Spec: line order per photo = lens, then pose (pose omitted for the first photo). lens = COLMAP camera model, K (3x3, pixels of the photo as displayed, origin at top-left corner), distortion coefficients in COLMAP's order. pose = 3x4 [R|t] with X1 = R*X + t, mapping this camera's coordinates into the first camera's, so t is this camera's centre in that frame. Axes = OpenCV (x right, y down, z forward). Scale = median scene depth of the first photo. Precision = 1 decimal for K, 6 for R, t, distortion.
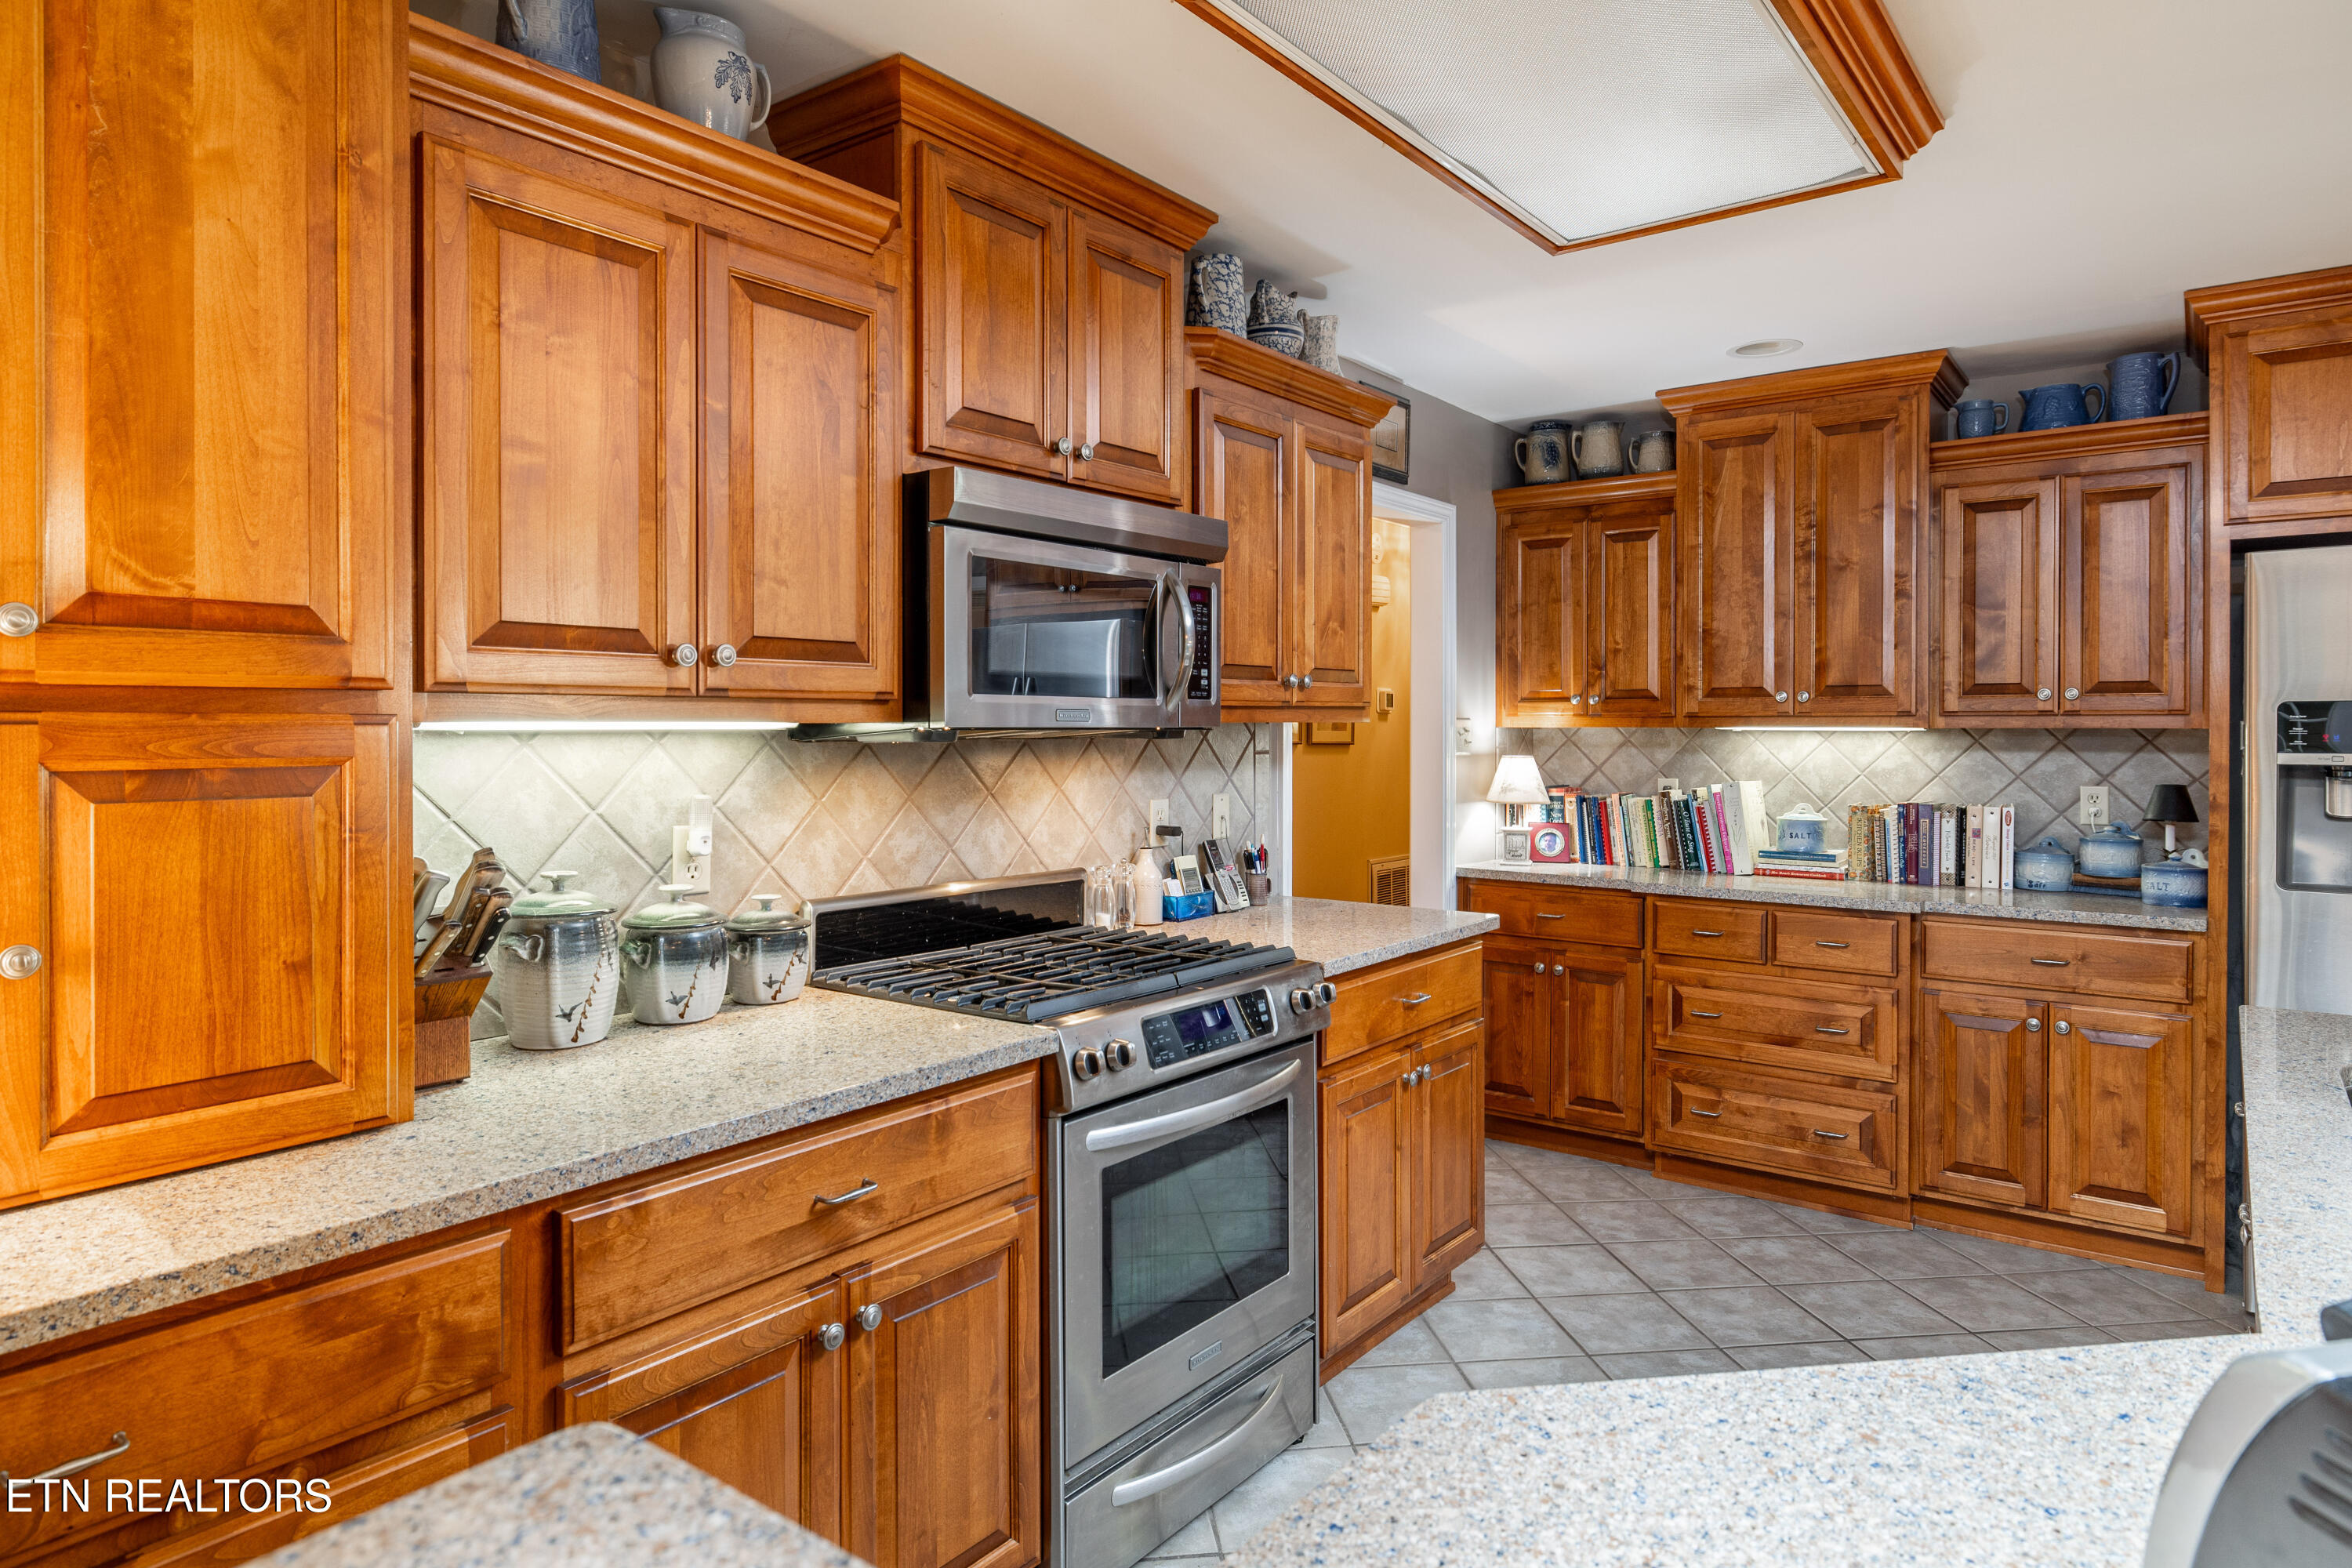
lens RADIAL K [[1377.9, 0, 1172.6], [0, 1377.9, 733.6], [0, 0, 1]] dist [0.002547, -0.000185]
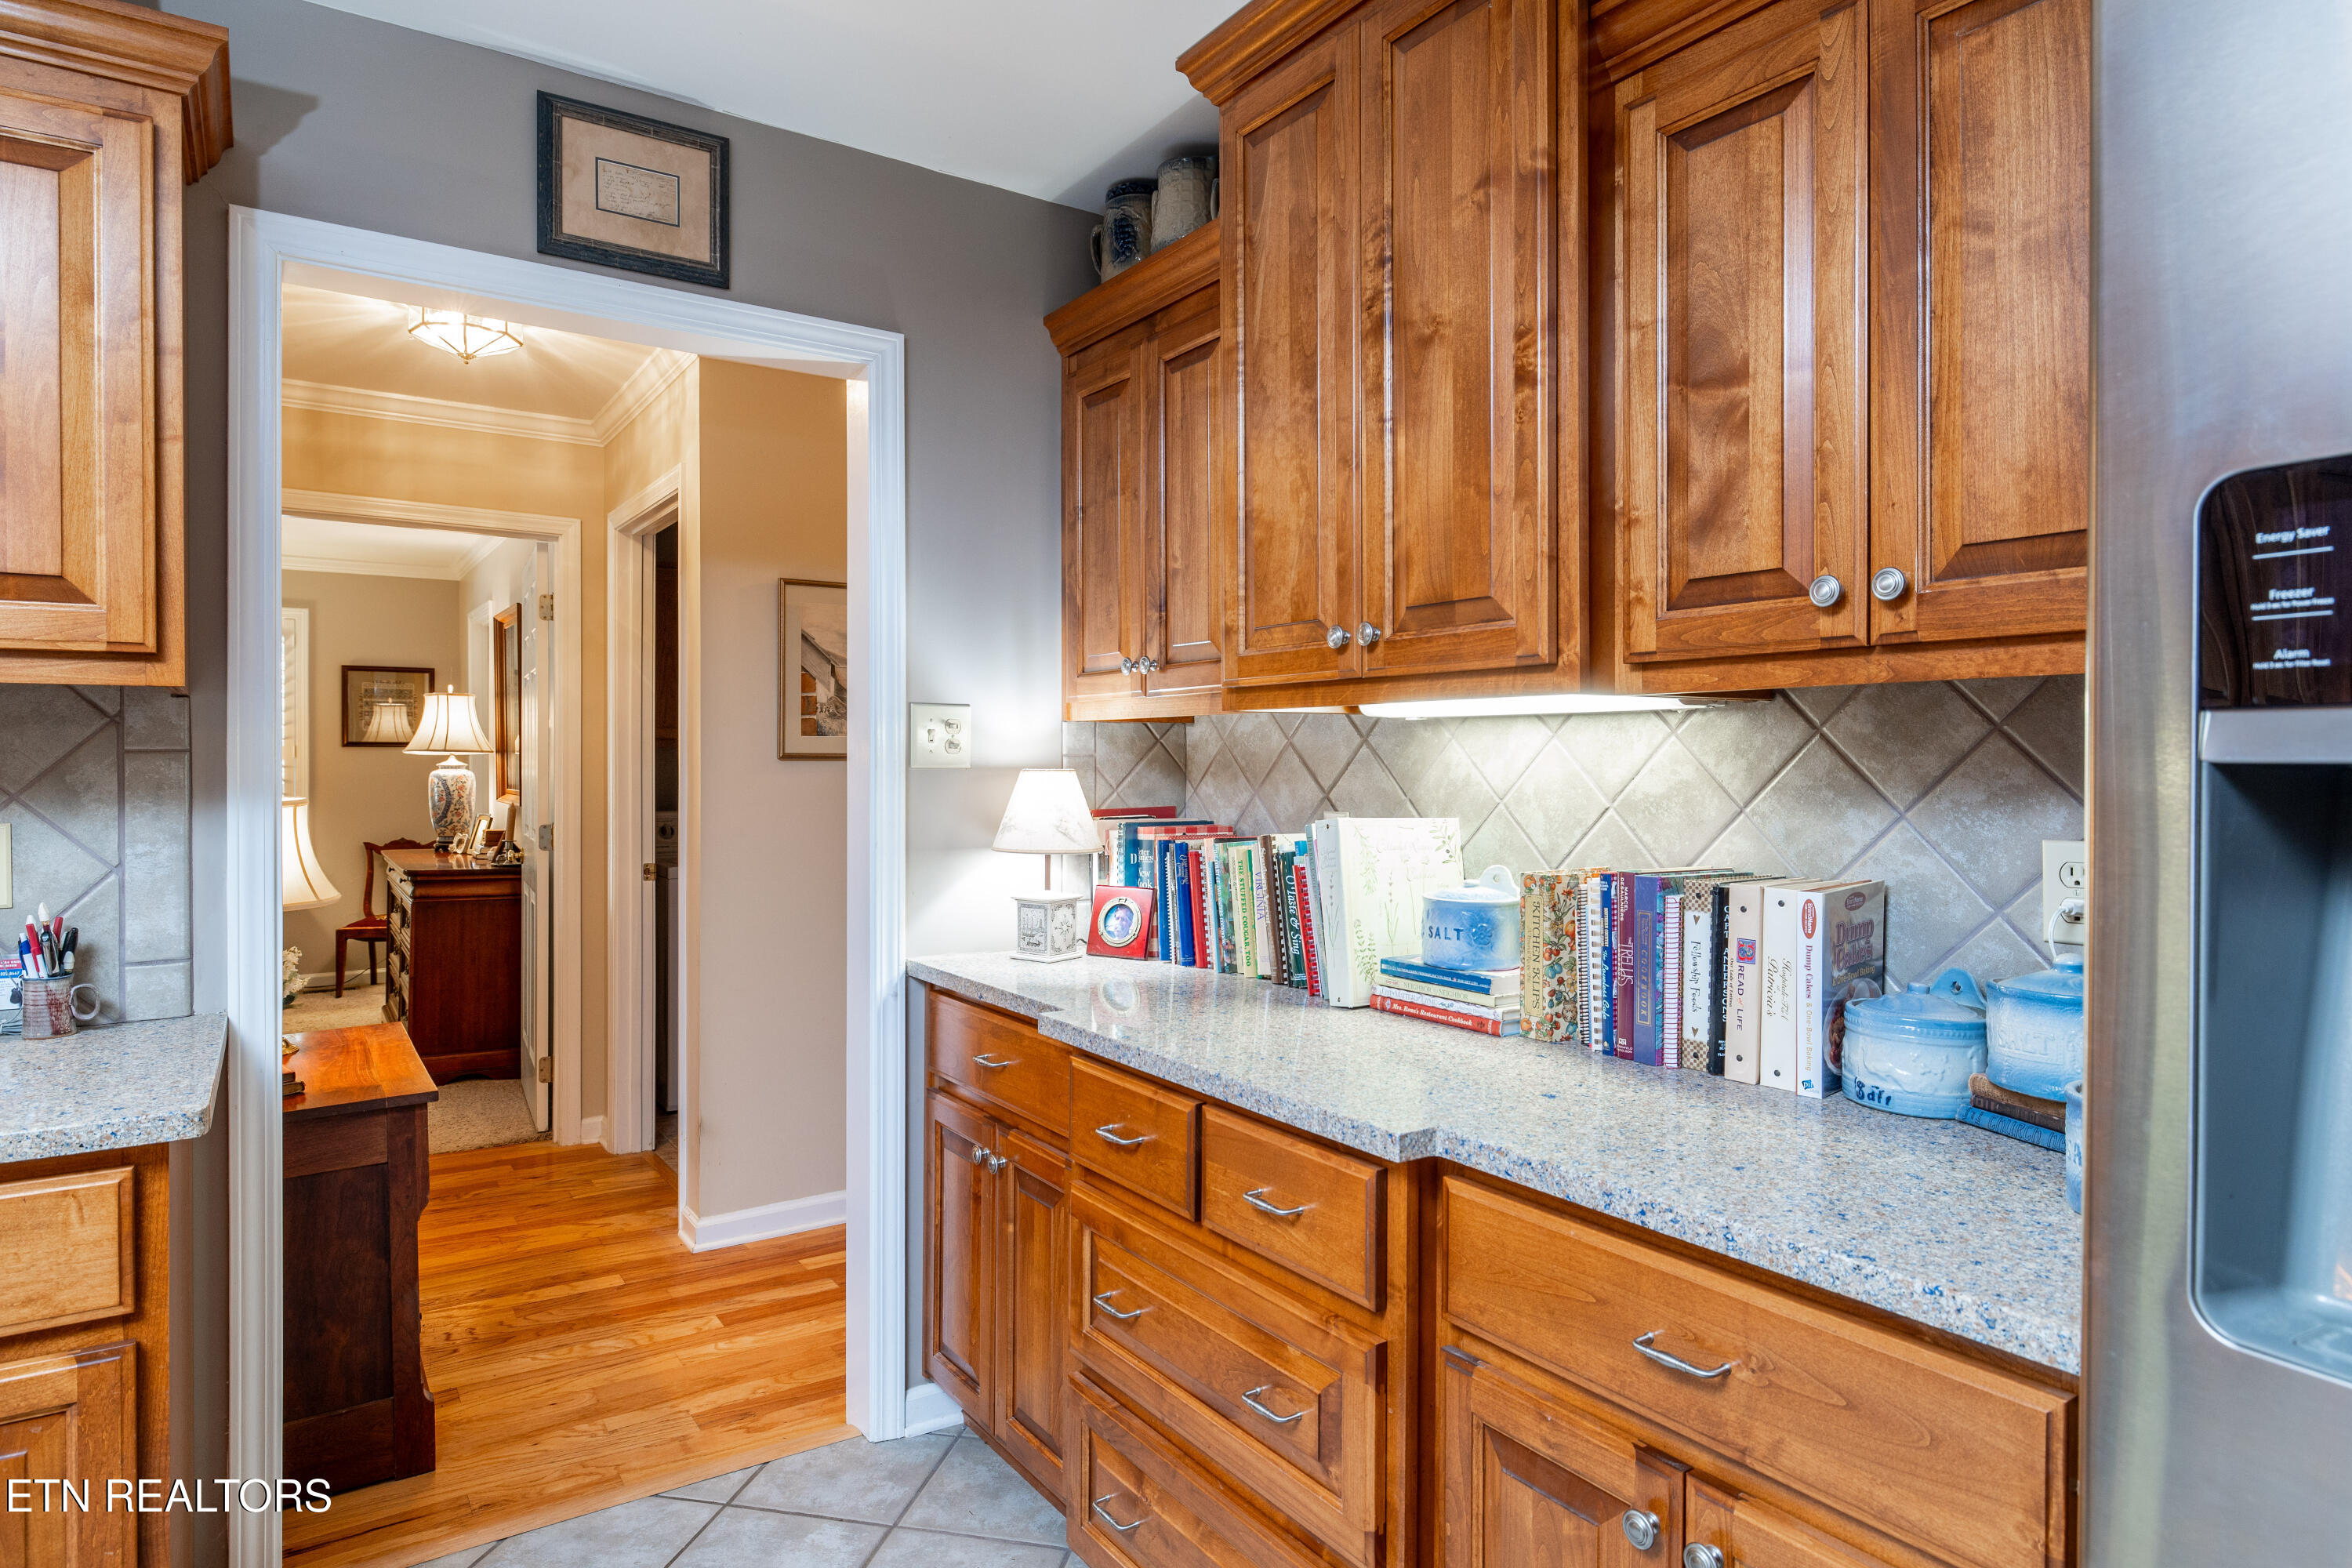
lens RADIAL K [[1317.1, 0, 1171.5], [0, 1317.1, 765.6], [0, 0, 1]] dist [-0.001237, -0.000746]
pose [[0.946233, 0.000588, -0.323487, 0.565709], [-0.001119, 0.999998, -0.001458, 0.018537], [0.323485, 0.001741, 0.946232, 0.593286]]
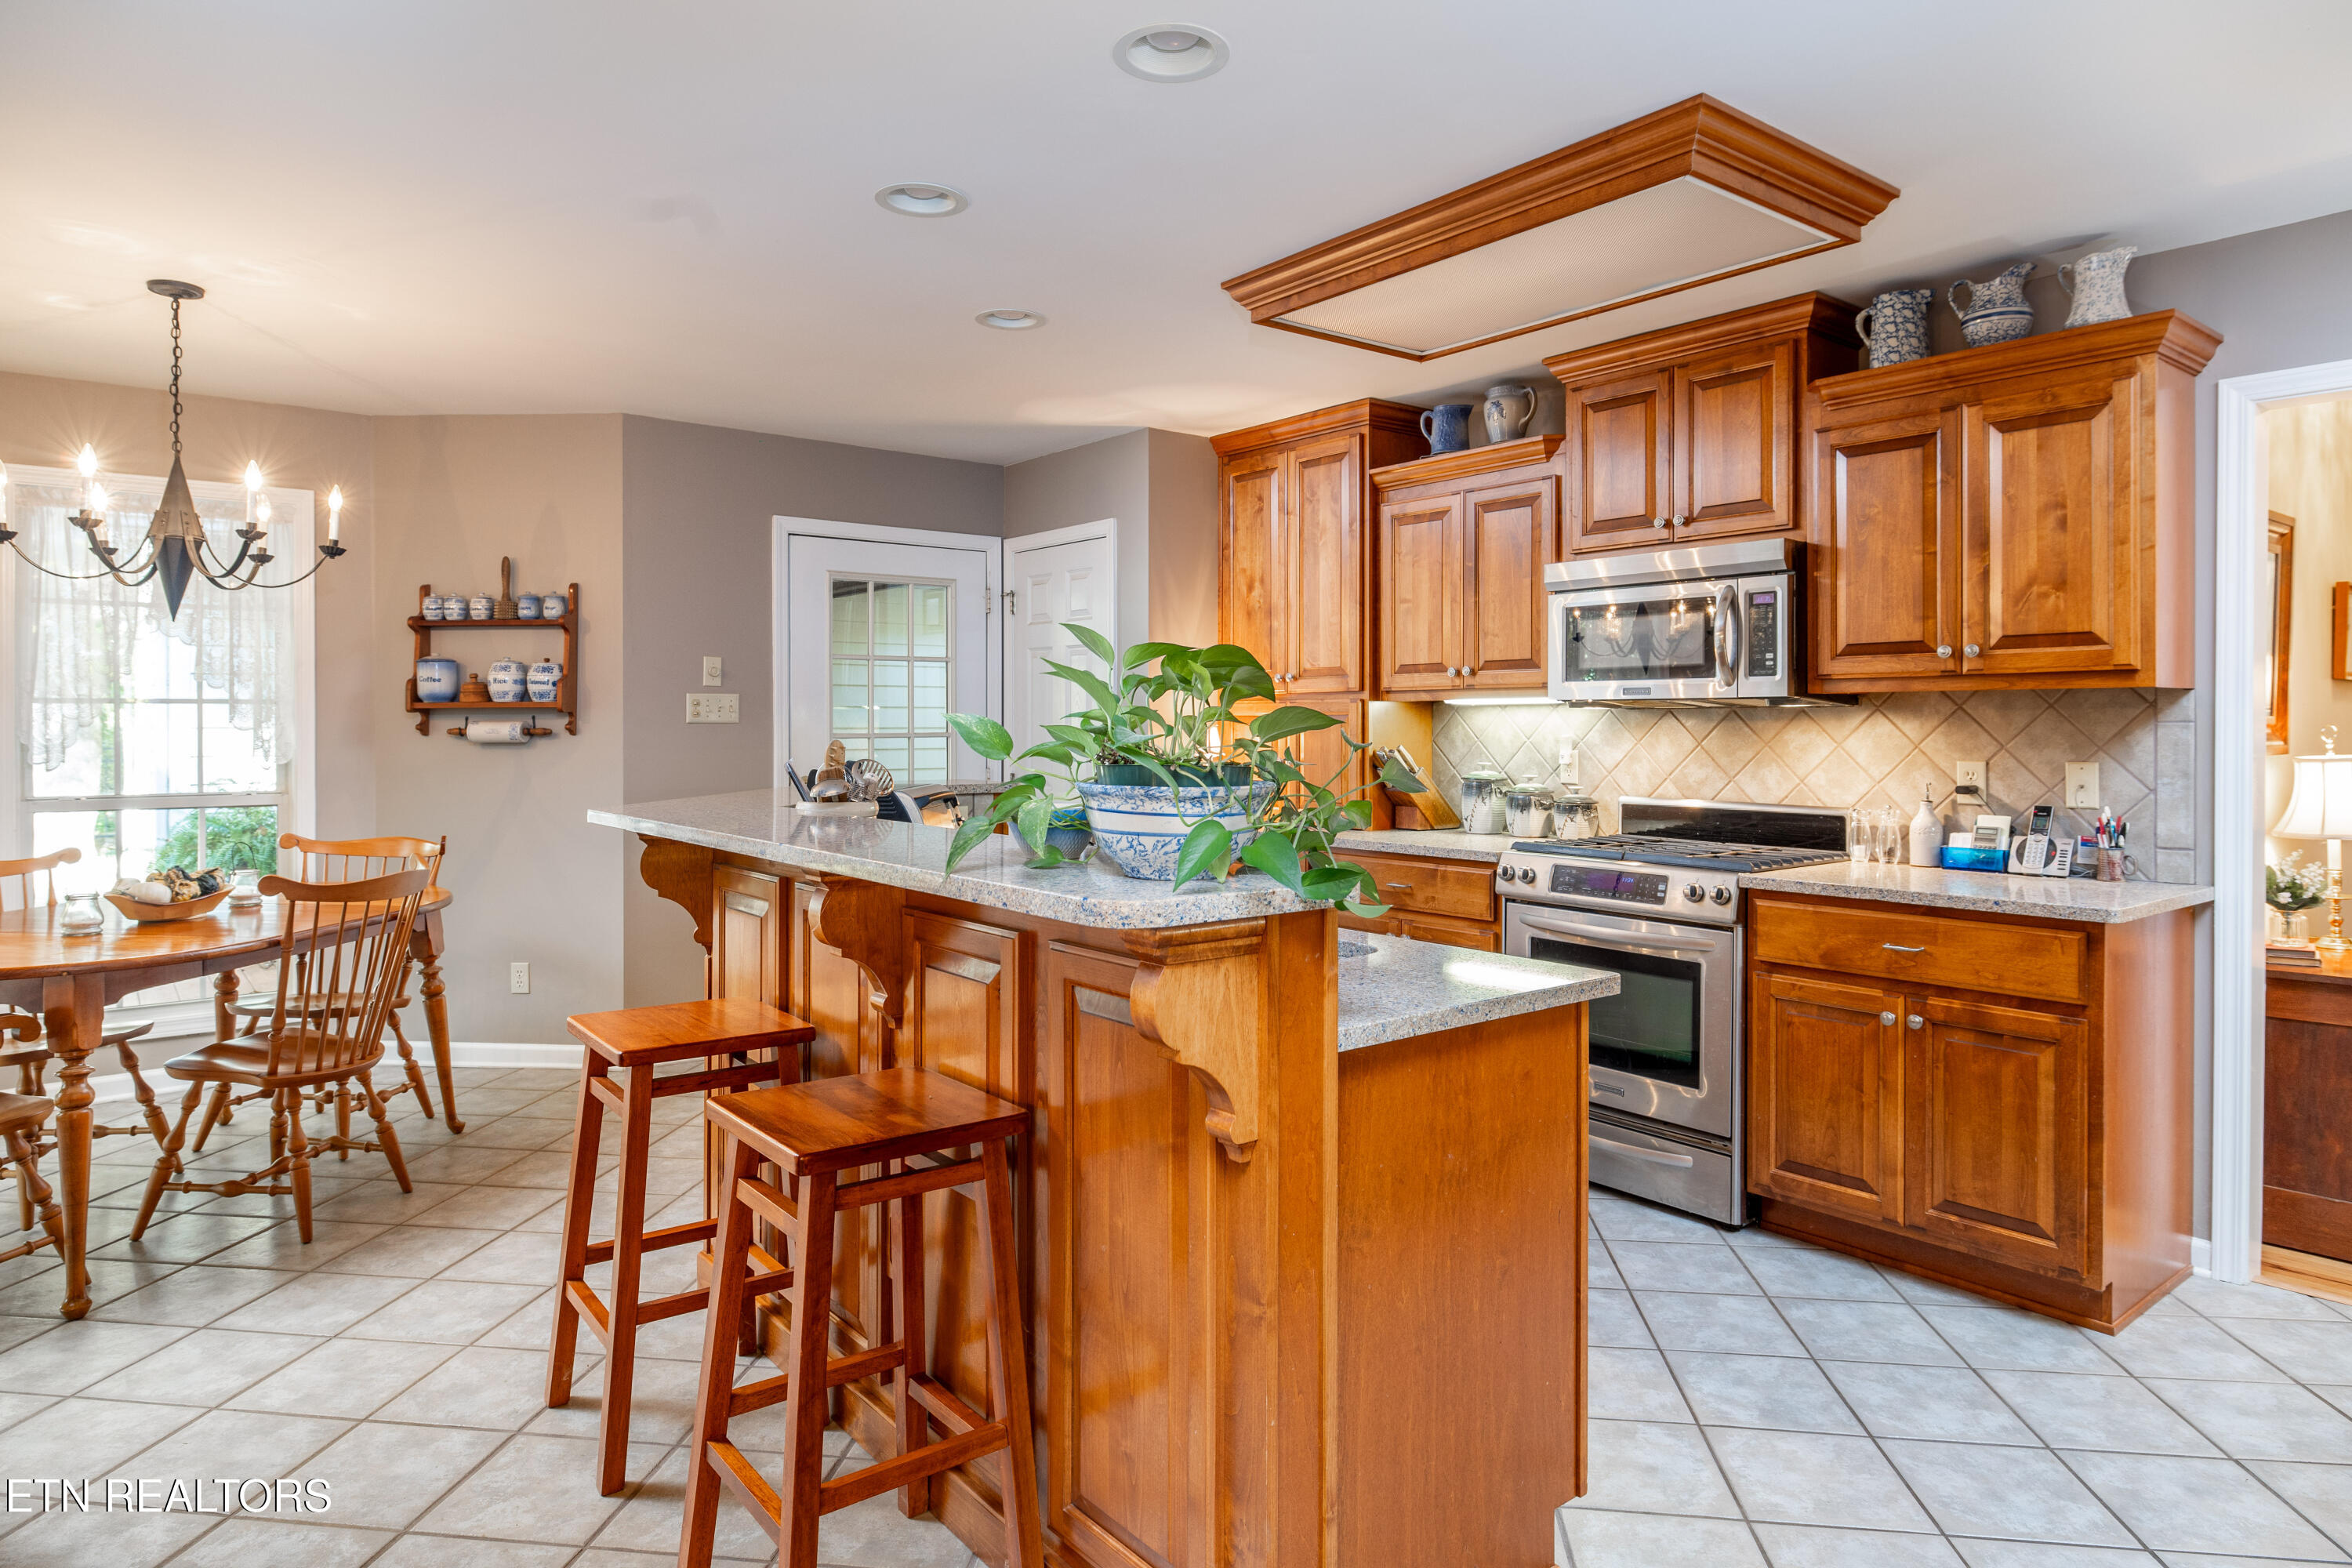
lens RADIAL K [[1377.9, 0, 1172.6], [0, 1377.9, 733.6], [0, 0, 1]] dist [0.002547, -0.000185]
pose [[-0.253177, 0.008249, -0.967385, 1.025805], [-0.004874, 0.999940, 0.009802, 0.014508], [0.967408, 0.007197, -0.253121, 0.550589]]
